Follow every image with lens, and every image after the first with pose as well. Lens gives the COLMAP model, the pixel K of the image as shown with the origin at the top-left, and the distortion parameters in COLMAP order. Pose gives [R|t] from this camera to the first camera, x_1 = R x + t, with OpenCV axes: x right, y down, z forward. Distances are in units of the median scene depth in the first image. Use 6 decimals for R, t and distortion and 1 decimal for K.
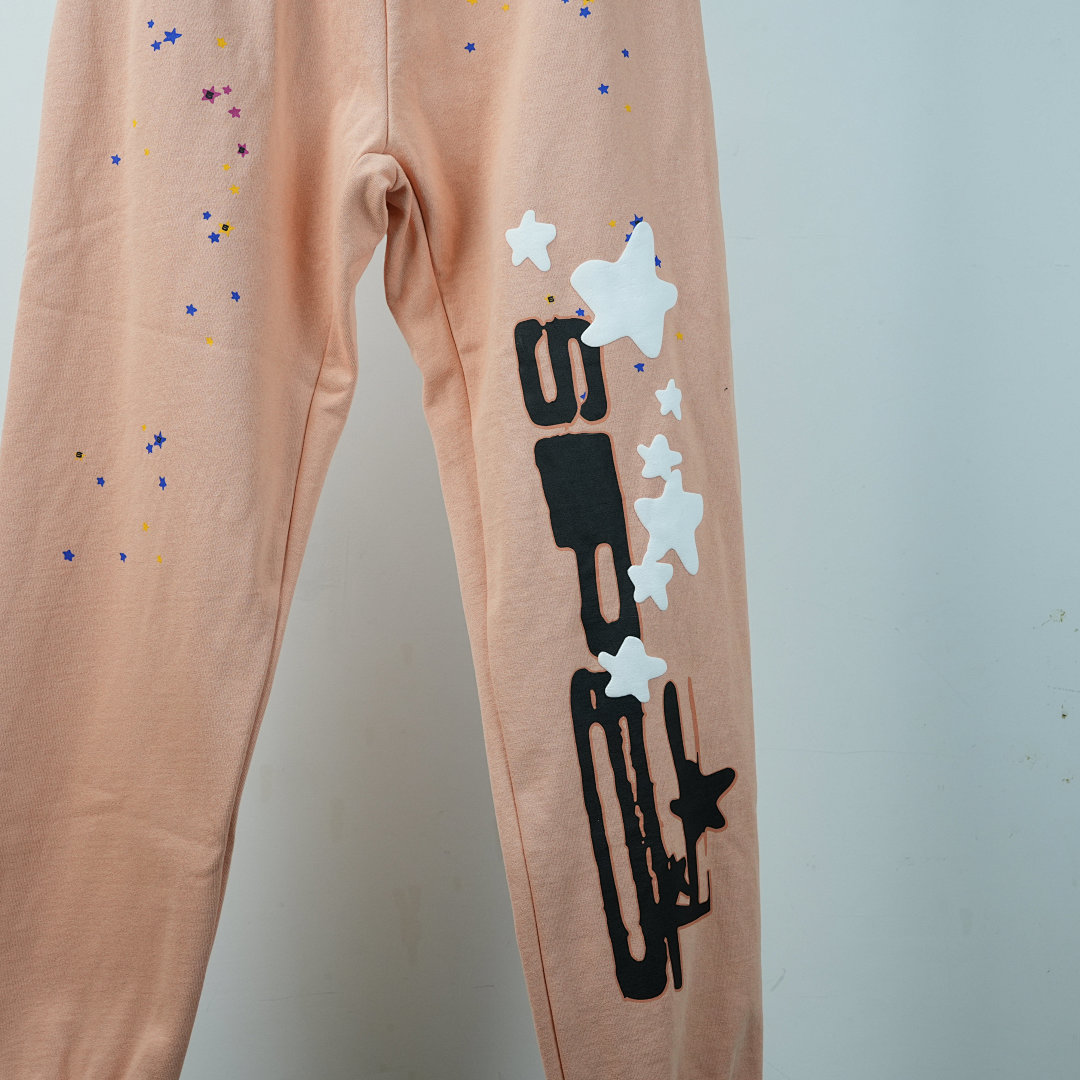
lens RADIAL K [[1926.3, 0, 540.0], [0, 1926.3, 540.0], [0, 0, 1]] dist [0.038599, 0.095709]
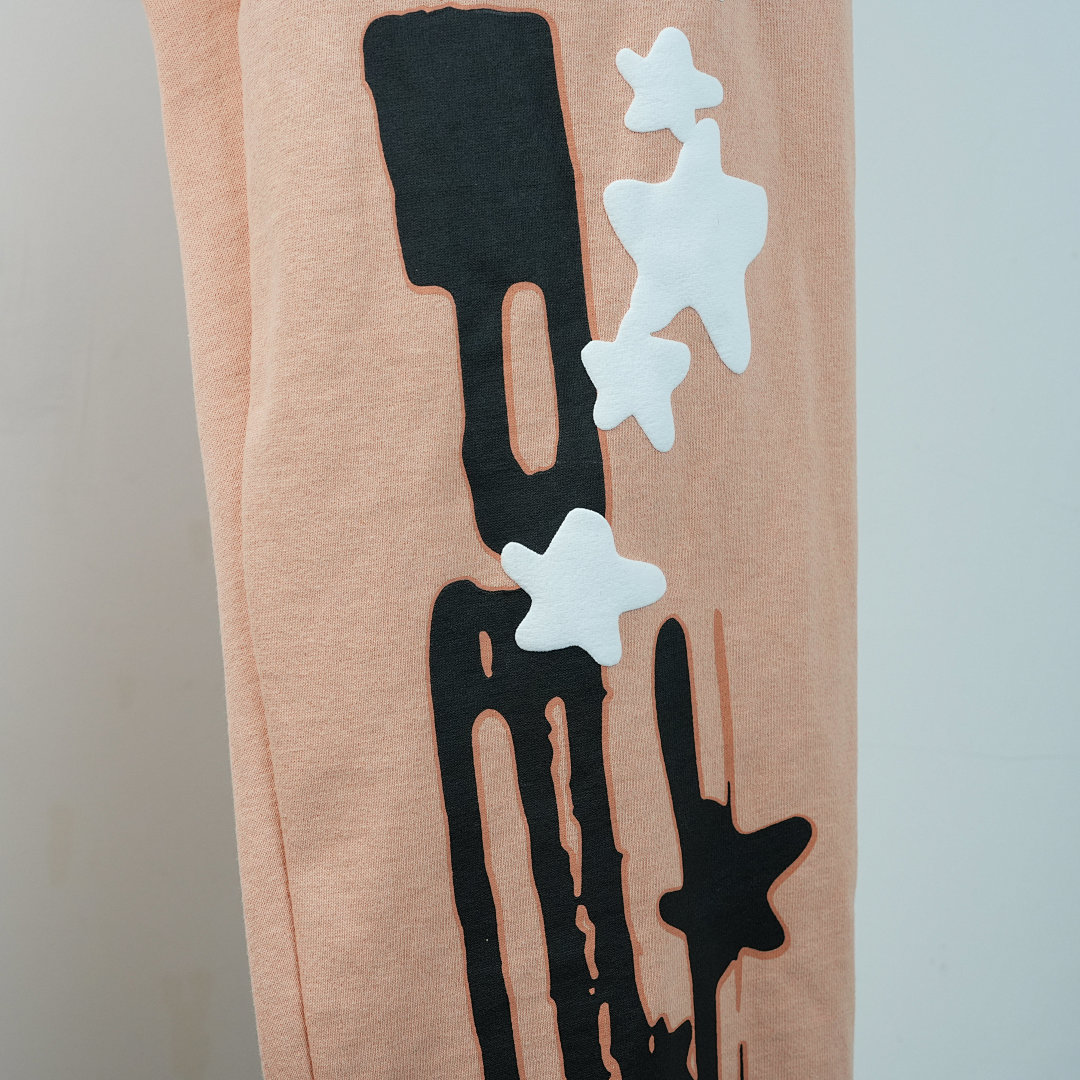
lens RADIAL K [[1926.3, 0, 540.0], [0, 1926.3, 540.0], [0, 0, 1]] dist [0.038599, 0.095709]
pose [[0.998928, 0.040403, -0.022572, 0.047553], [-0.039308, 0.998121, 0.047011, 0.037275], [0.024429, -0.046073, 0.998639, 0.576892]]
